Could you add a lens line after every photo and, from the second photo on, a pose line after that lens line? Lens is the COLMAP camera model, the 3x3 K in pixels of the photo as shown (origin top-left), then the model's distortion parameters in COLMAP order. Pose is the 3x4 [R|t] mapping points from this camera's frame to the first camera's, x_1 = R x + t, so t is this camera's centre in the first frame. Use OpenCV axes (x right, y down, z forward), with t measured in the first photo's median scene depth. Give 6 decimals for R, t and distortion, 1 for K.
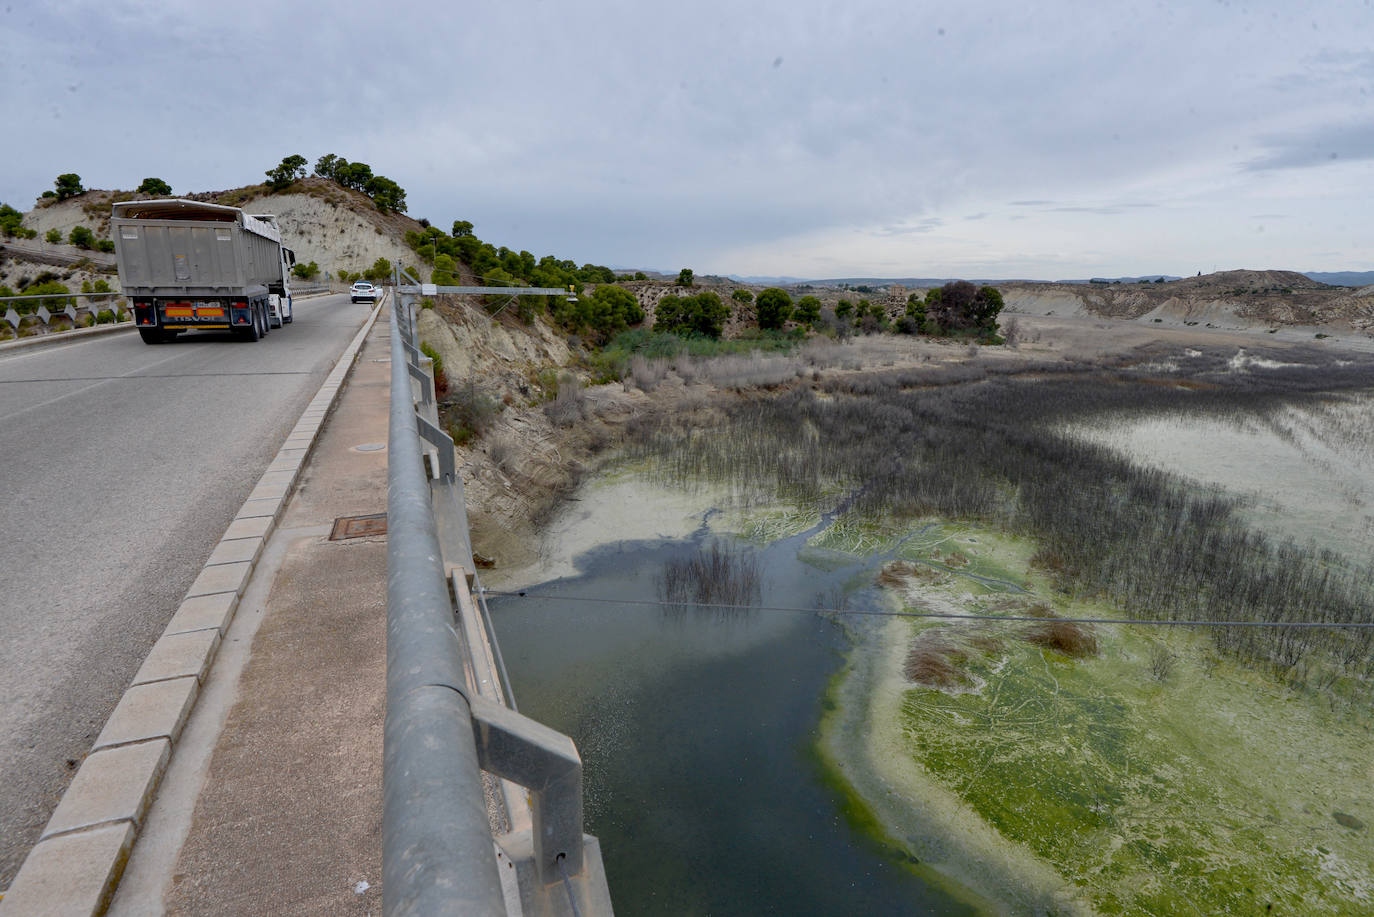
lens RADIAL K [[633.8, 0, 696.2], [0, 633.8, 484.4], [0, 0, 1]] dist [-0.030843, -0.005327]
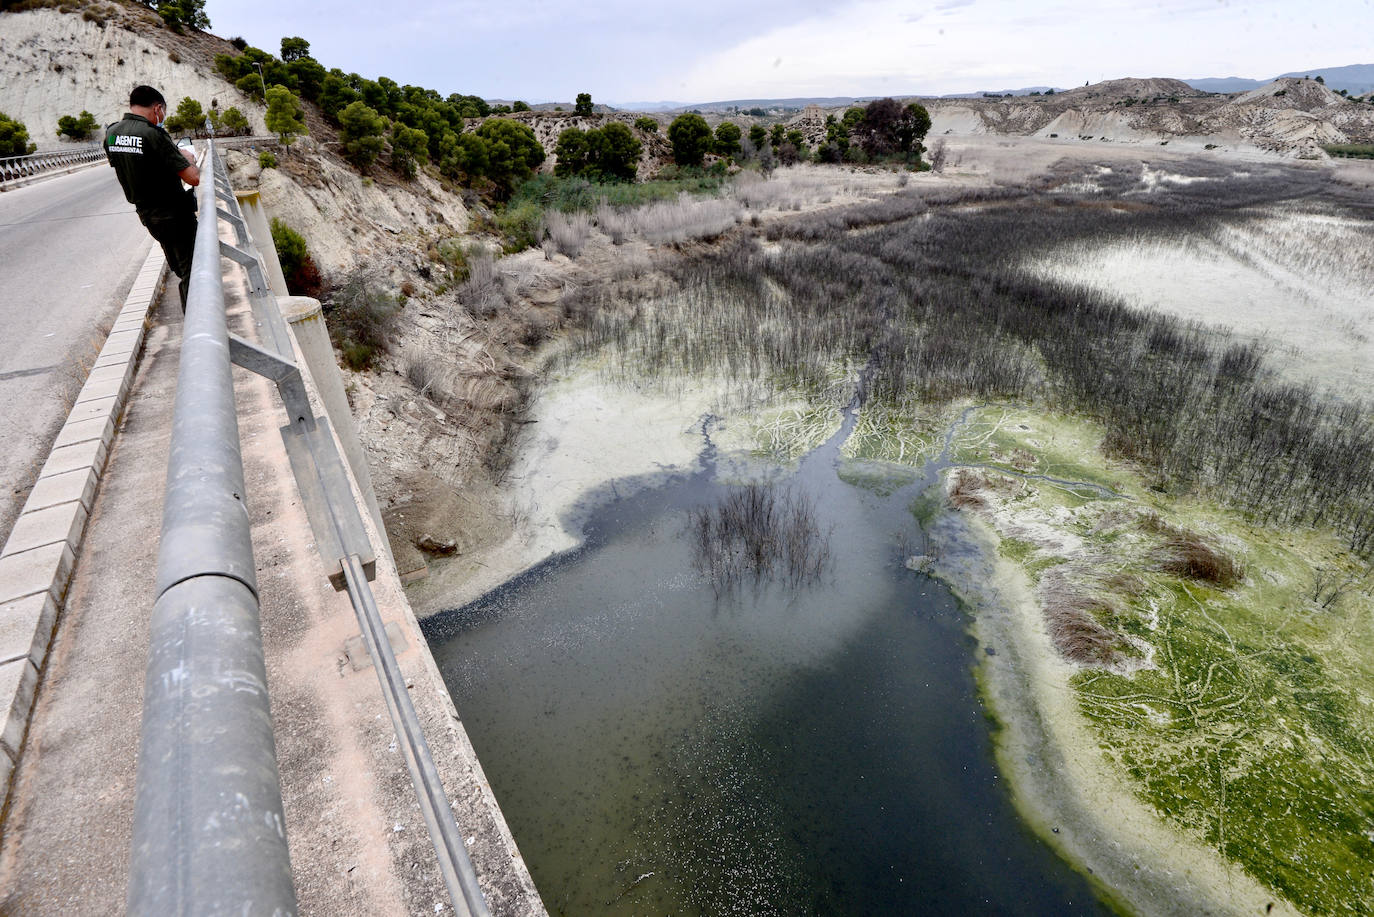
lens RADIAL K [[633.8, 0, 698.1], [0, 633.8, 462.8], [0, 0, 1]] dist [-0.030843, -0.005327]
pose [[0.982951, -0.116846, 0.141968, -0.080881], [0.085661, 0.974214, 0.208732, -0.053743], [-0.162697, -0.193012, 0.967614, 0.163992]]
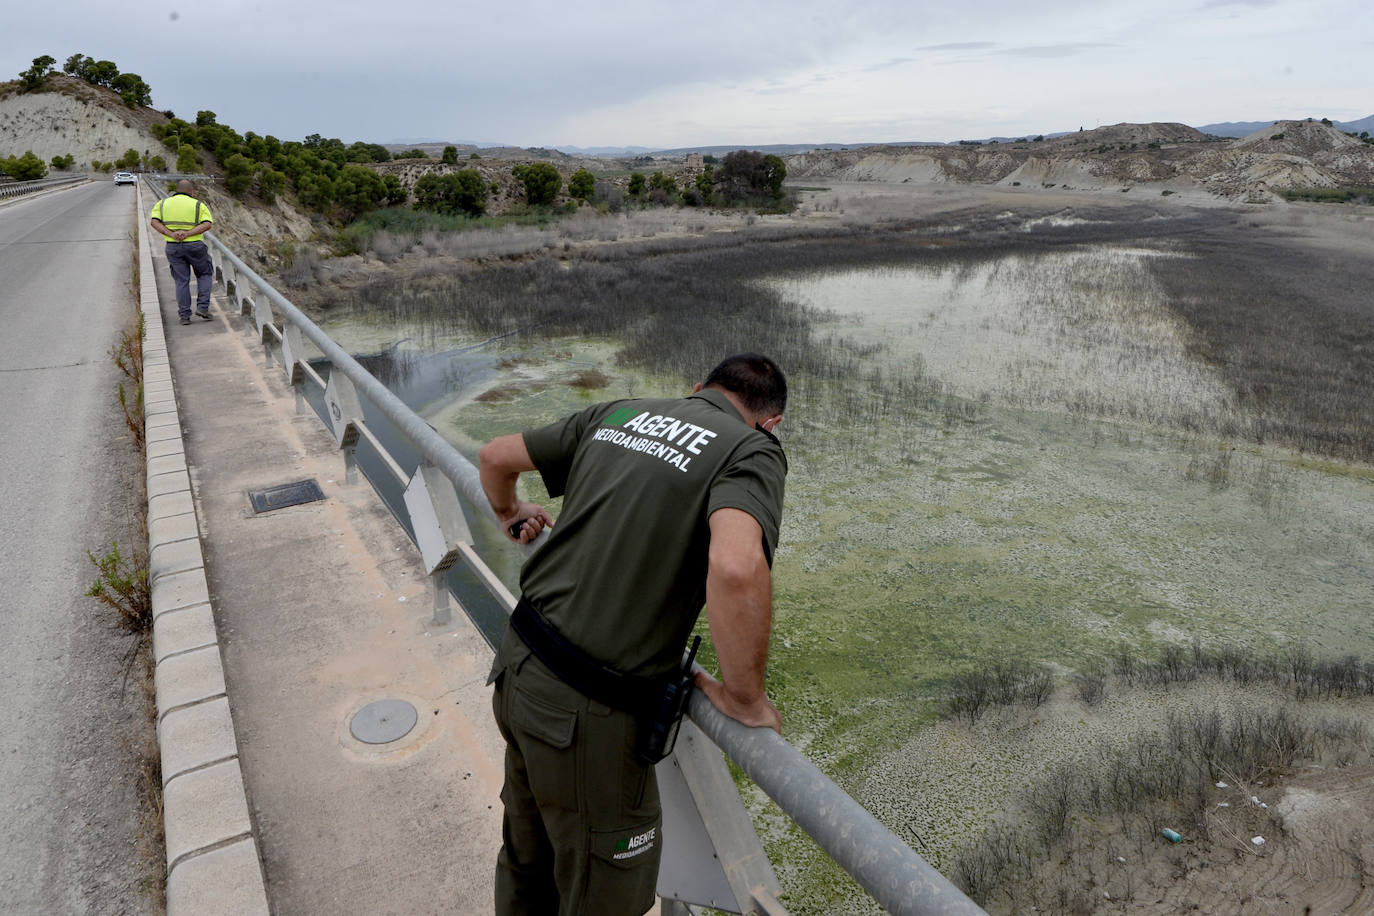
lens RADIAL K [[890.0, 0, 662.9], [0, 890.0, 394.0], [0, 0, 1]] dist [-0.015283, -0.020693]
pose [[0.994792, -0.046069, 0.090917, 0.268147], [0.049871, 0.997954, -0.039999, 0.178899], [-0.088888, 0.044325, 0.995055, -0.601013]]
